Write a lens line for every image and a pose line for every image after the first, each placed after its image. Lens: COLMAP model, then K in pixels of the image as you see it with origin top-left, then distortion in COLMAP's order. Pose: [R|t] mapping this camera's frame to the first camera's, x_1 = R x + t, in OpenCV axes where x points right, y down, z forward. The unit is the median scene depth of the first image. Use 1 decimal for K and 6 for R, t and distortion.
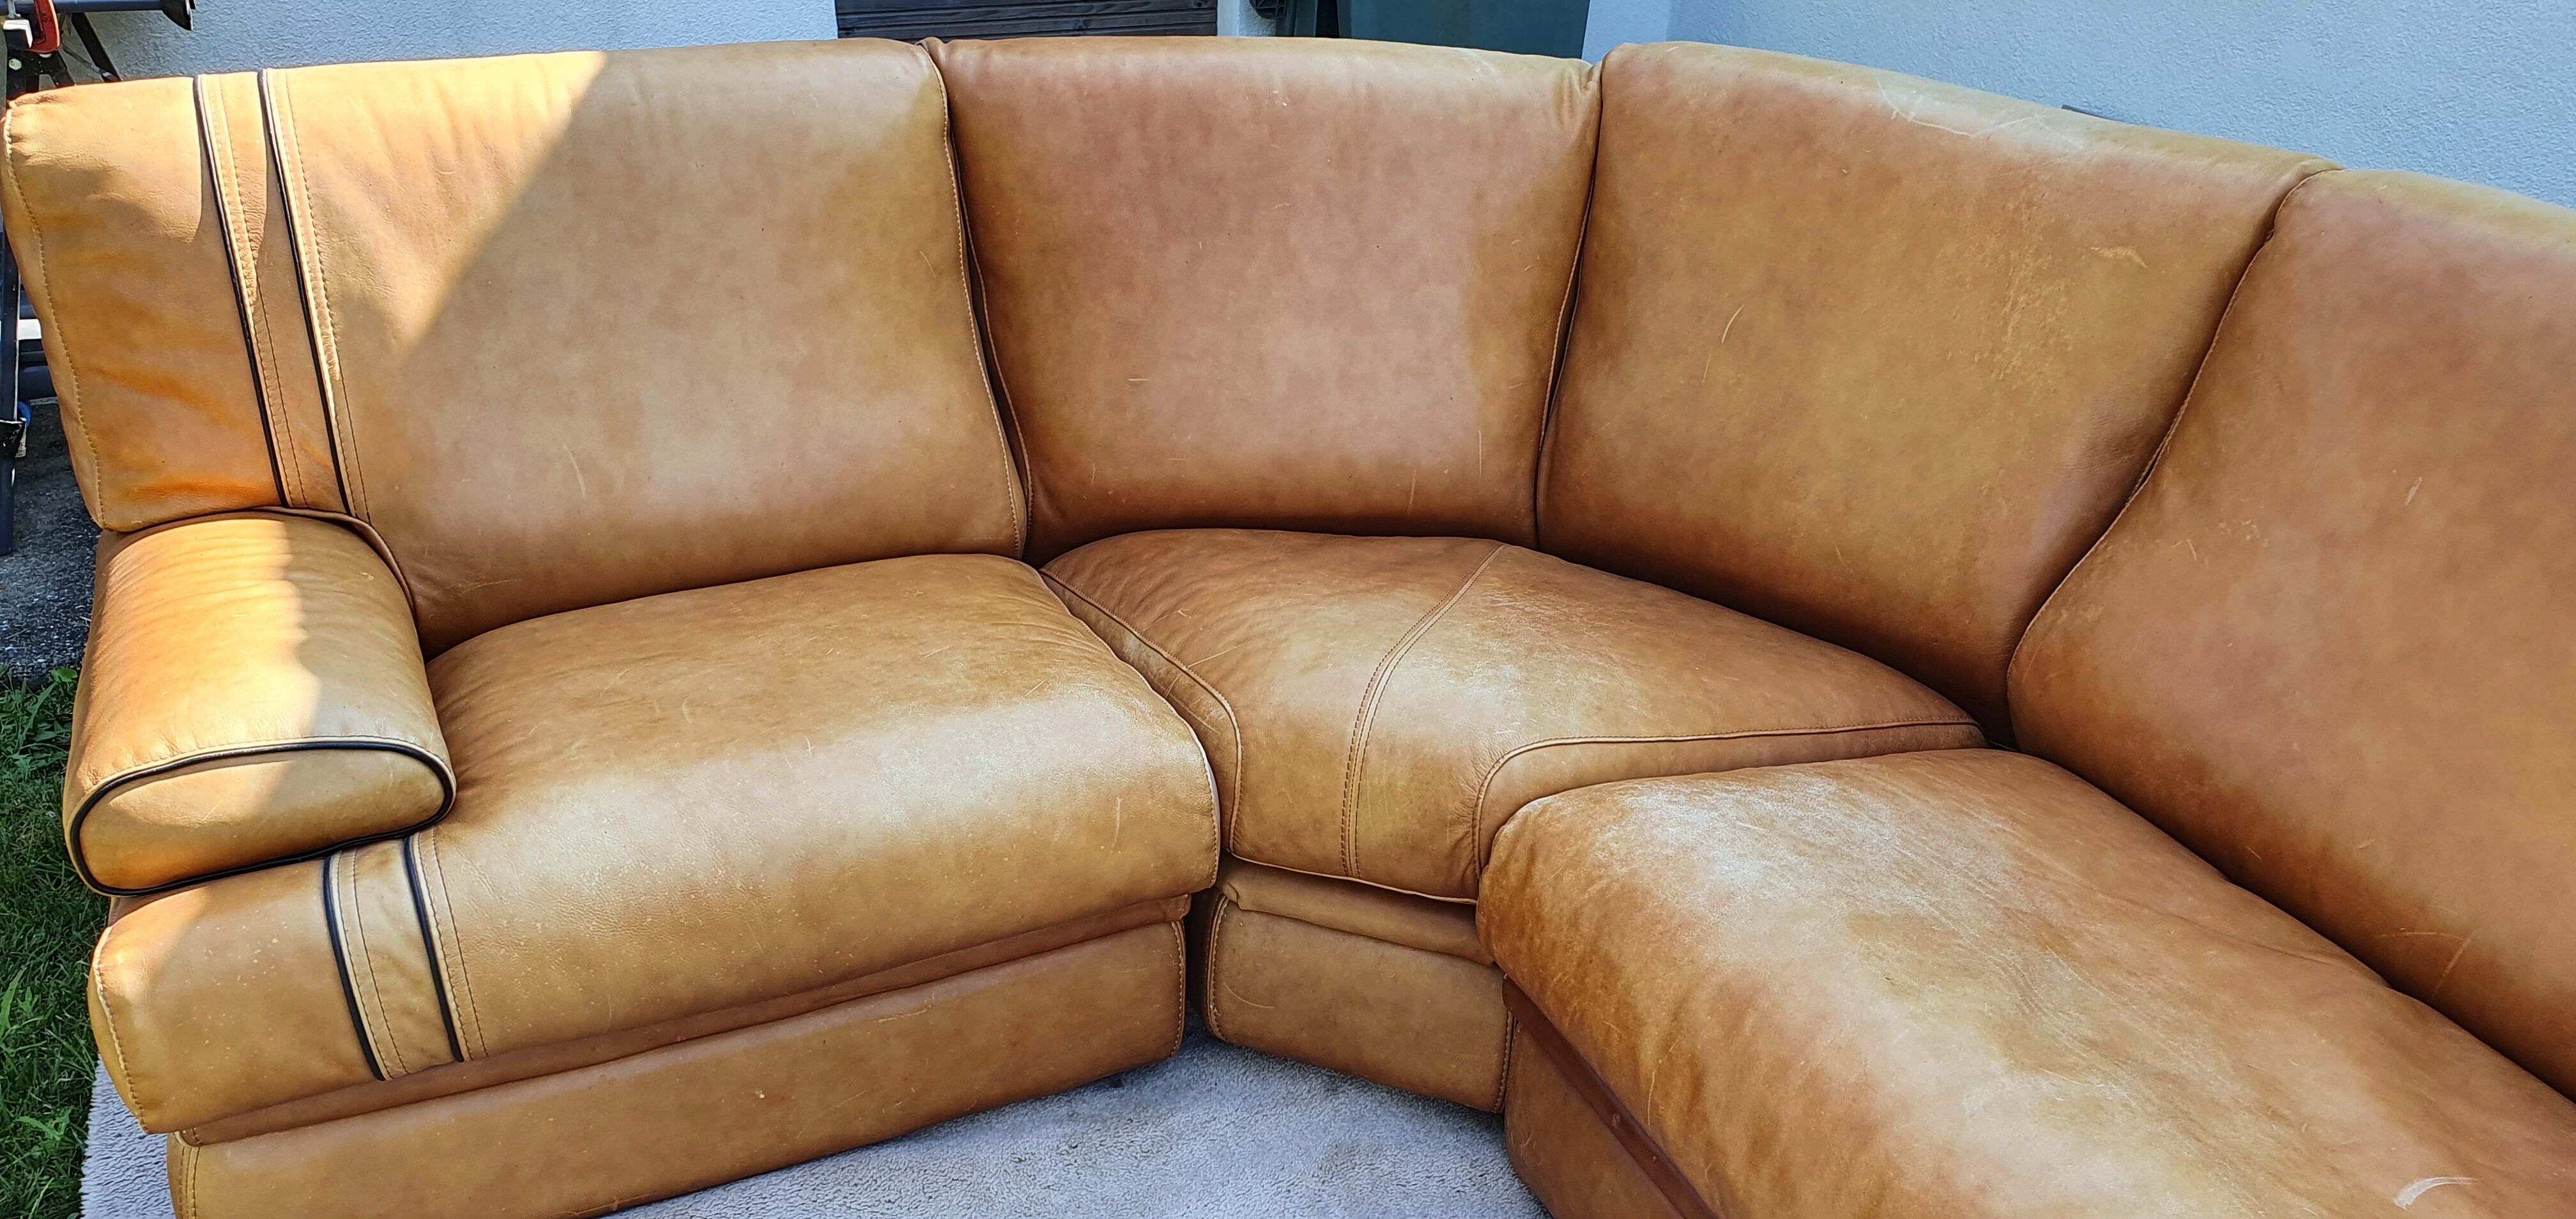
lens RADIAL K [[2007.7, 0, 1303.2], [0, 2007.7, 663.5], [0, 0, 1]] dist [0.055391, -0.076747]
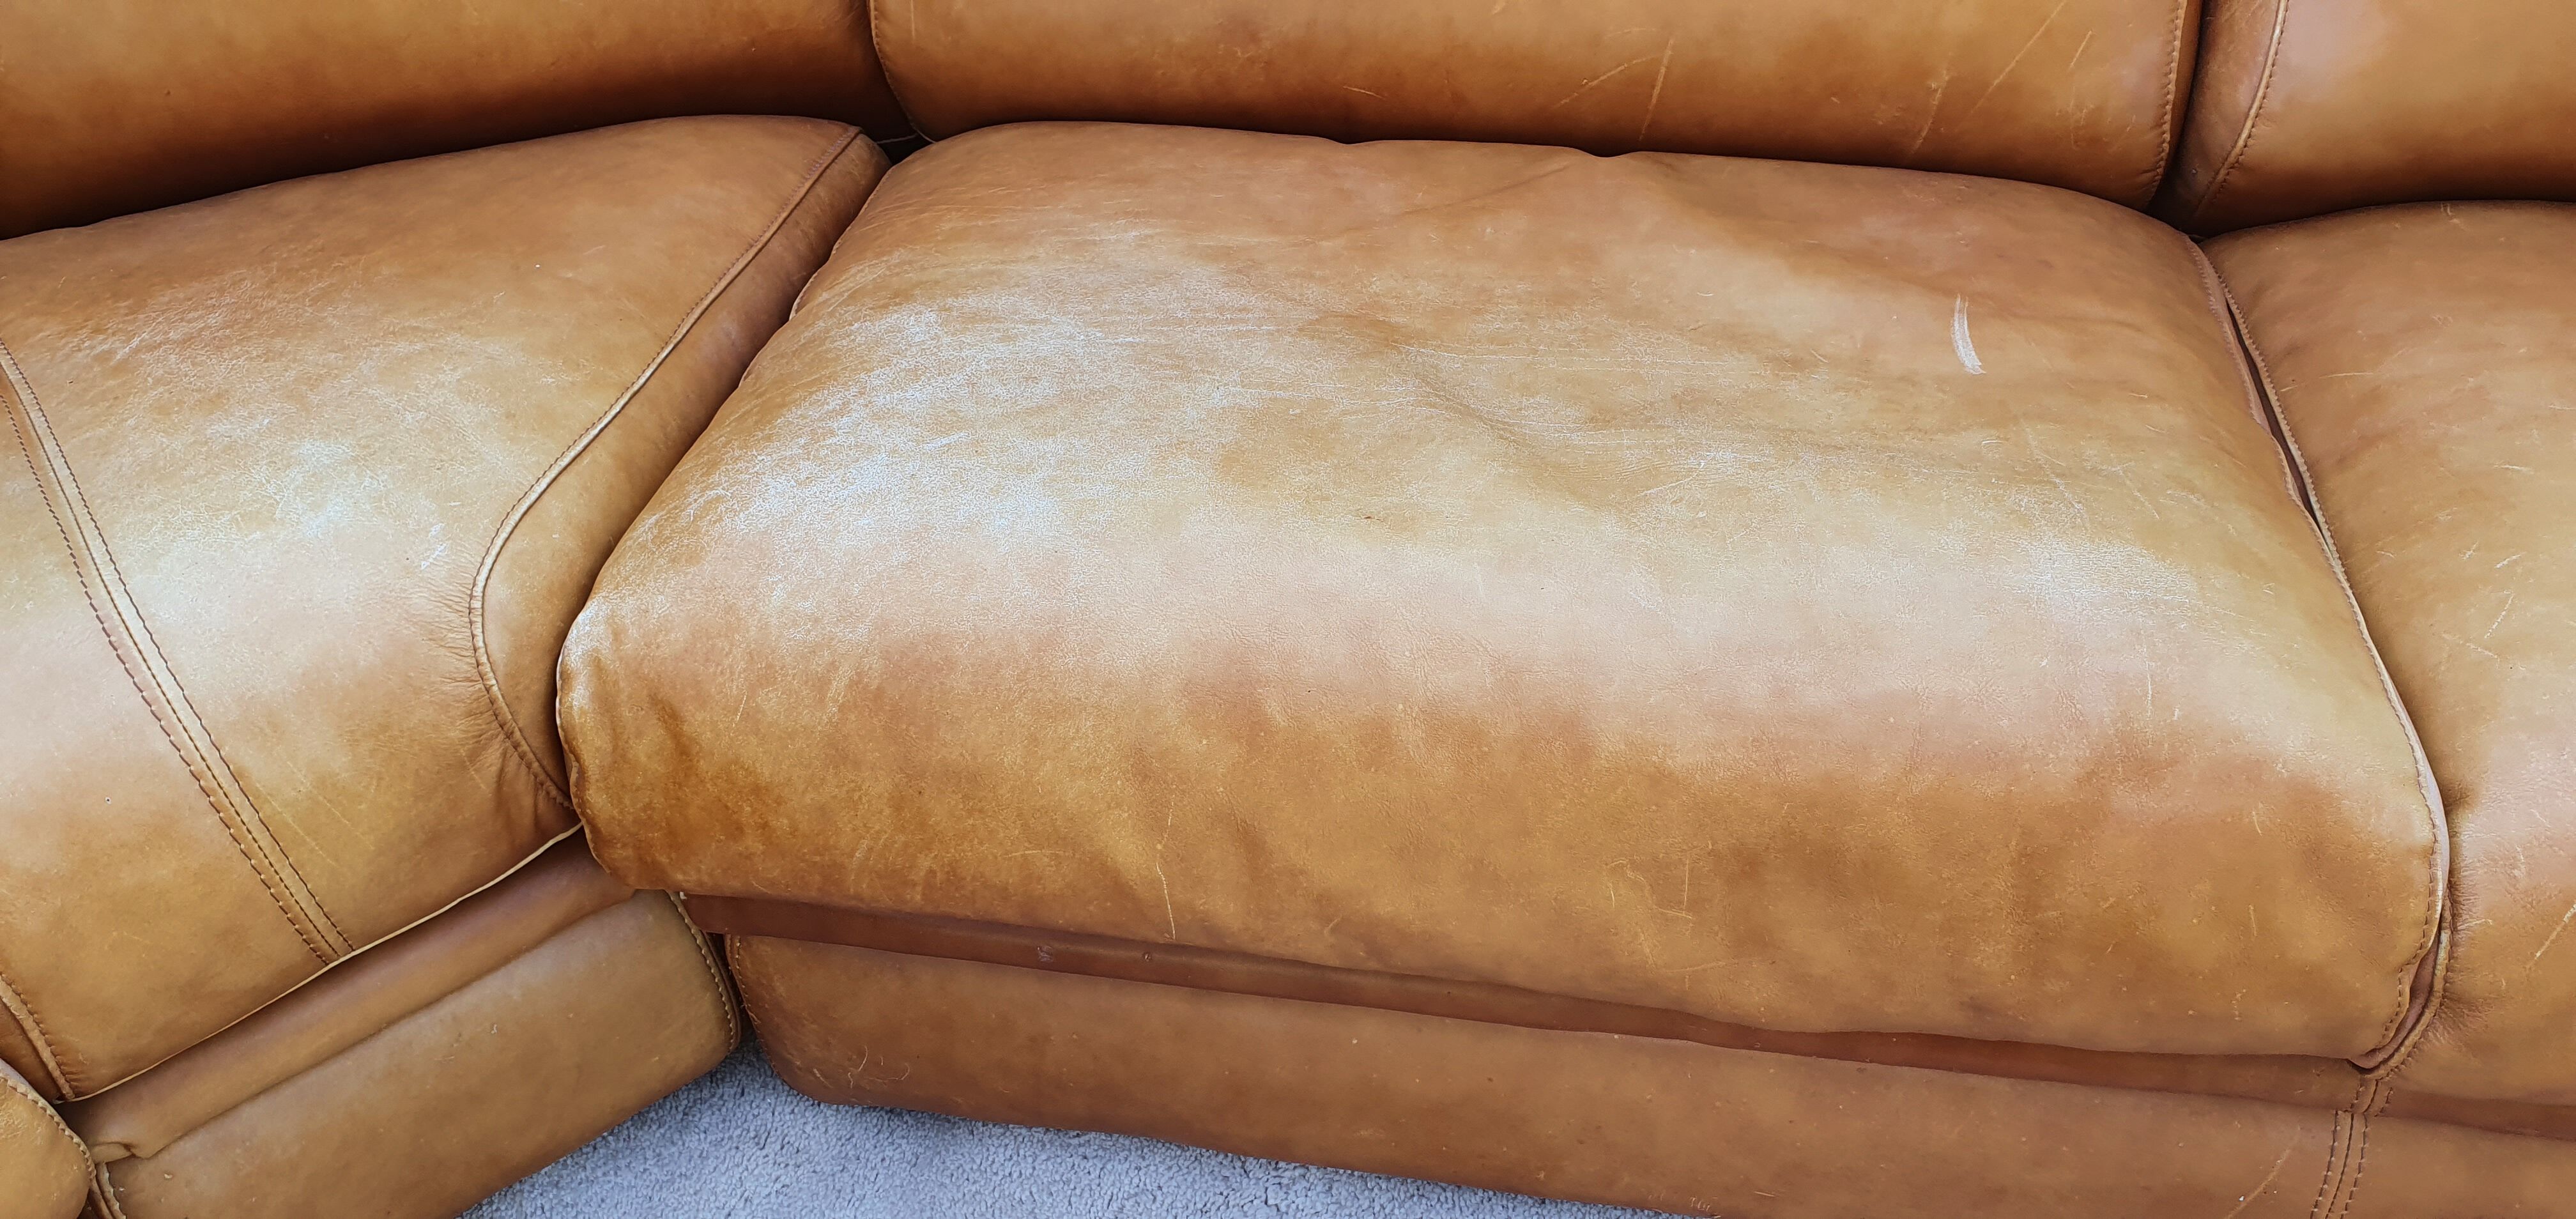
lens RADIAL K [[2007.7, 0, 1284.1], [0, 2007.7, 636.6], [0, 0, 1]] dist [0.055391, -0.076747]
pose [[0.549206, -0.618836, 0.561618, -0.078423], [0.426995, 0.785496, 0.447964, -0.082446], [-0.718364, -0.006217, 0.695639, 0.439949]]
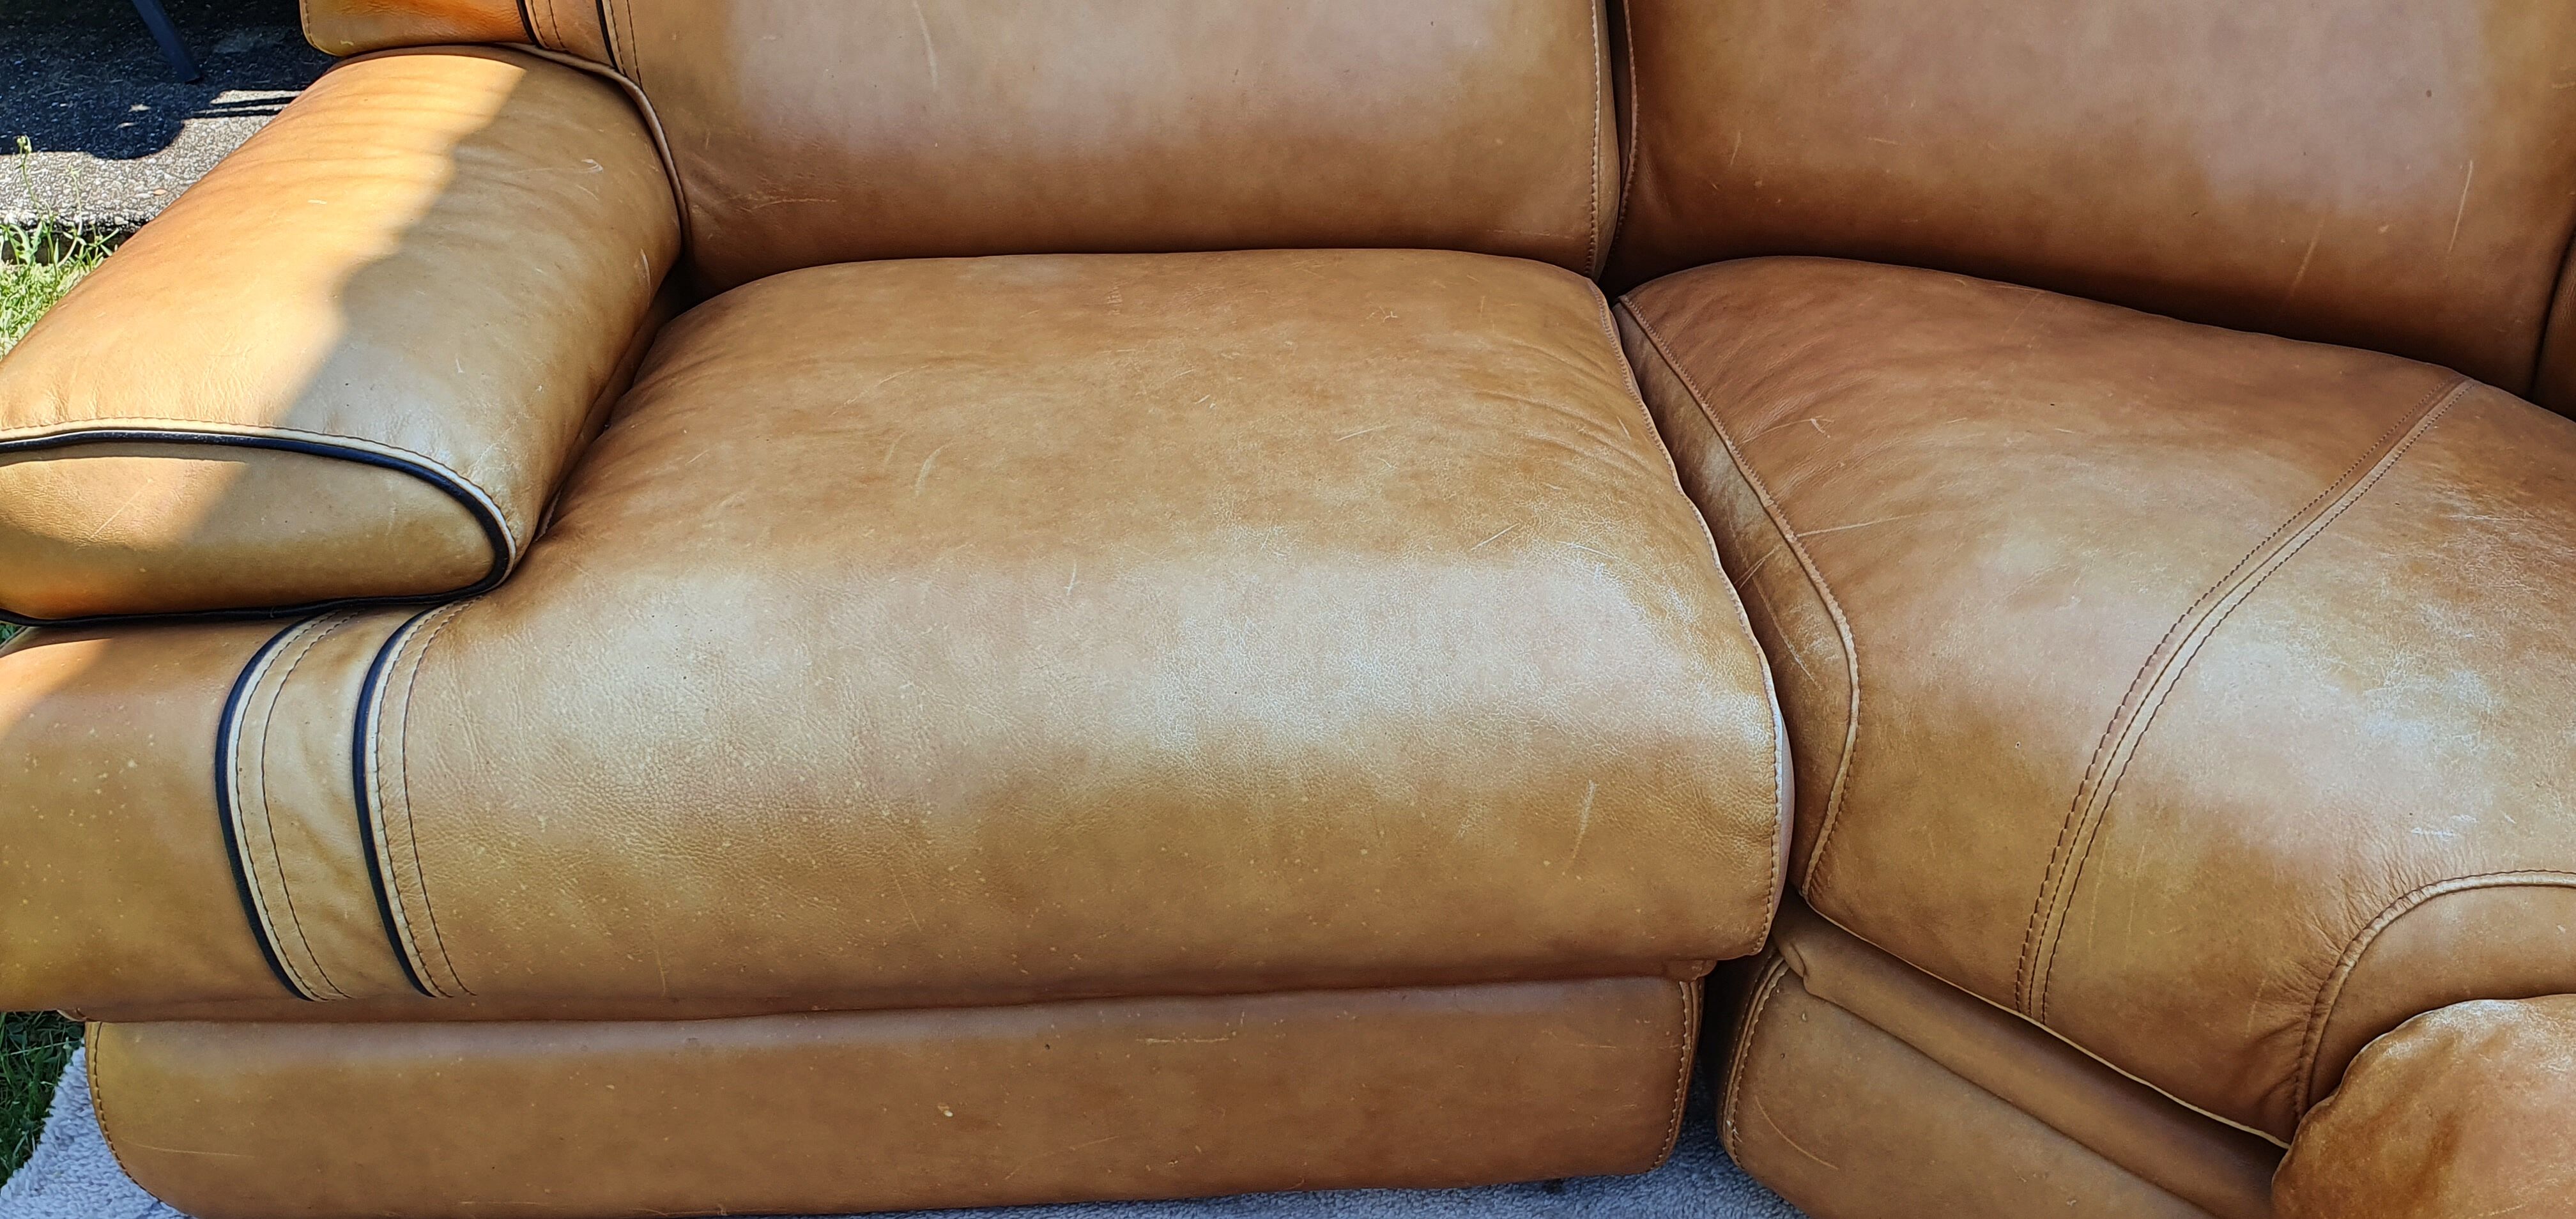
lens RADIAL K [[2007.7, 0, 1333.4], [0, 2007.7, 598.6], [0, 0, 1]] dist [0.055391, -0.076747]
pose [[0.926923, 0.201966, -0.316265, 0.001598], [-0.156408, 0.974046, 0.163616, -0.050776], [0.341102, -0.102193, 0.934455, 0.442826]]
